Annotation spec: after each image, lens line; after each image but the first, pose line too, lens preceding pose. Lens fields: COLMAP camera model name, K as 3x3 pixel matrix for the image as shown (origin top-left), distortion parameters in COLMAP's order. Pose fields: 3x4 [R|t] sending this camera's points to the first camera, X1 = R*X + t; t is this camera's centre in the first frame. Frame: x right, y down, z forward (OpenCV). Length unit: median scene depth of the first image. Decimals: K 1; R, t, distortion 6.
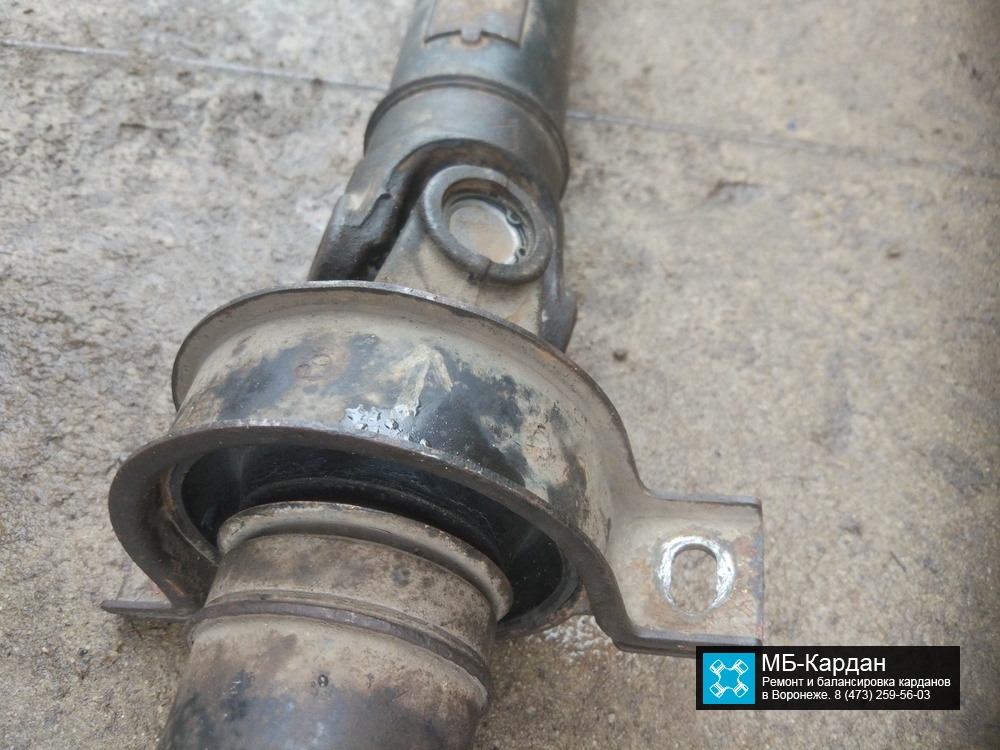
lens RADIAL K [[894.6, 0, 502.6], [0, 894.6, 397.5], [0, 0, 1]] dist [0.171651, -0.658805]
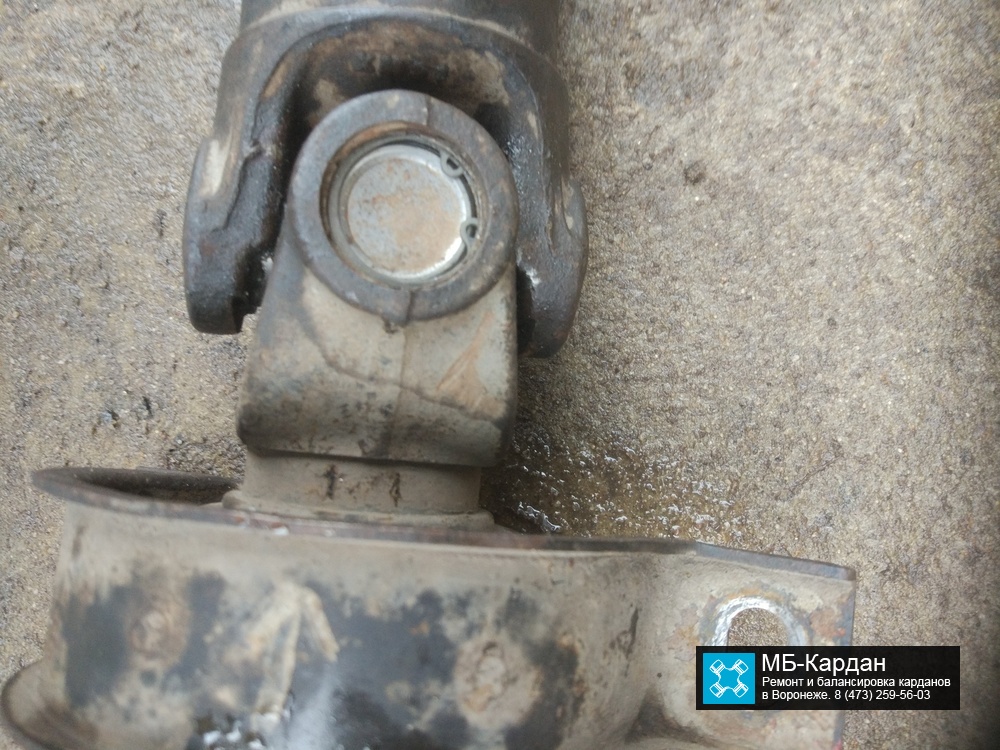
lens RADIAL K [[893.1, 0, 500.0], [0, 893.1, 375.0], [0, 0, 1]] dist [-0.018445, -0.017506]
pose [[0.971433, -0.072148, -0.226080, 0.152219], [0.178006, 0.851561, 0.493110, -0.330483], [0.156944, -0.519267, 0.840078, 0.371421]]
